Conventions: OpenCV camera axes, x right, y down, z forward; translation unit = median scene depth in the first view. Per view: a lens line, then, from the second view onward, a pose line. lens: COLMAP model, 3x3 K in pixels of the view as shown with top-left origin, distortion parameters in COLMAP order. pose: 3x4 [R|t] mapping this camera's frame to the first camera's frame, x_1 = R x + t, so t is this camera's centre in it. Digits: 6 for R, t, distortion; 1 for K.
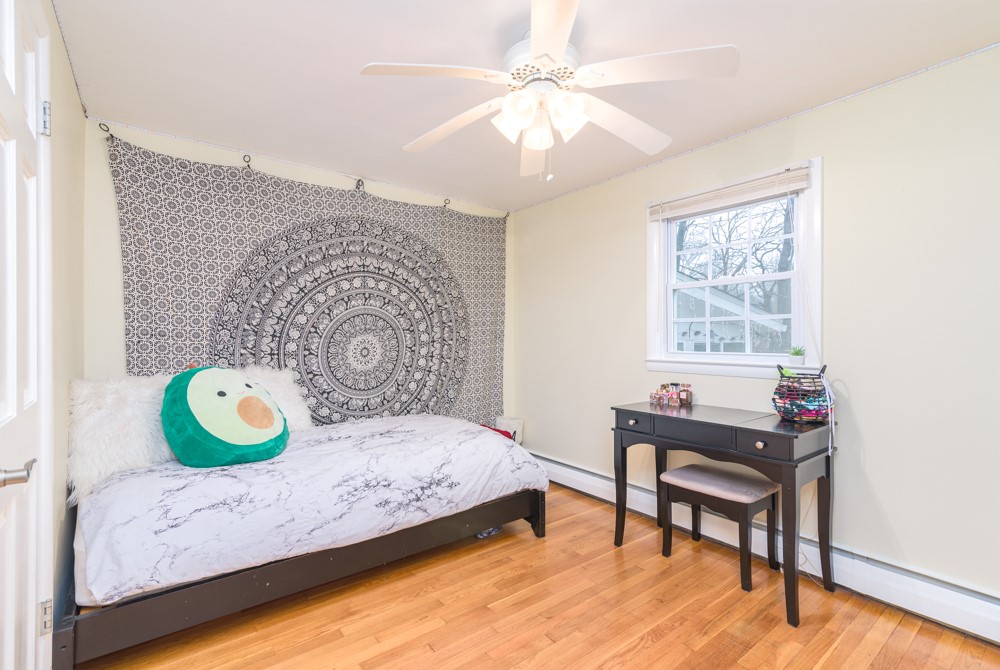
lens RADIAL K [[451.5, 0, 502.6], [0, 451.5, 339.3], [0, 0, 1]] dist [0.018630, -0.001289]
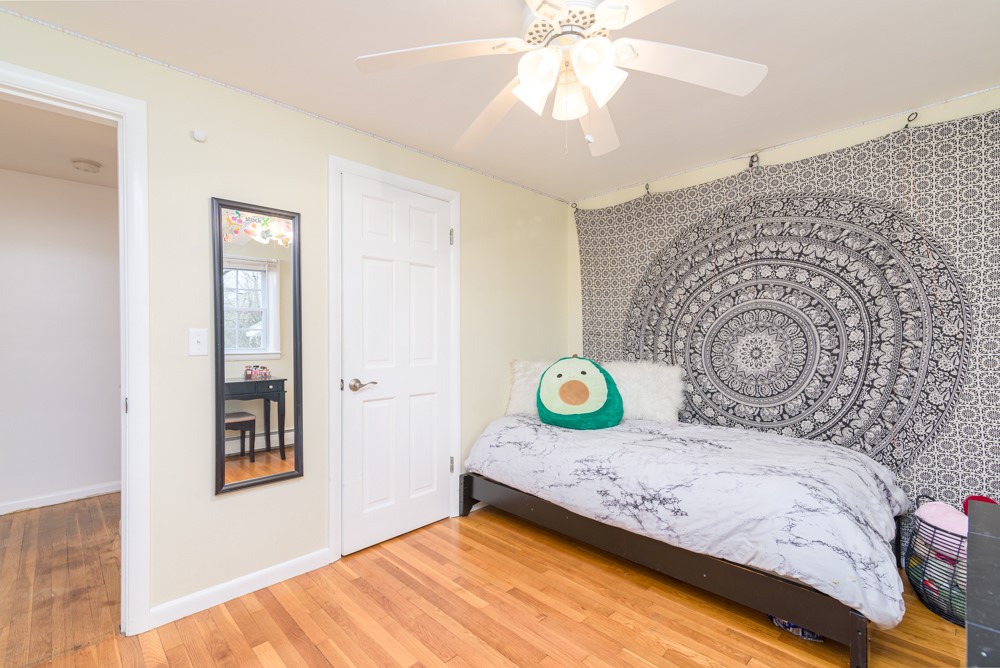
lens RADIAL K [[451.5, 0, 502.6], [0, 451.5, 338.3], [0, 0, 1]] dist [0.018630, -0.001289]
pose [[0.120302, 0.003590, -0.992731, 0.511408], [-0.002085, 0.999992, 0.003364, -0.001927], [0.992735, 0.001665, 0.120309, 0.428393]]
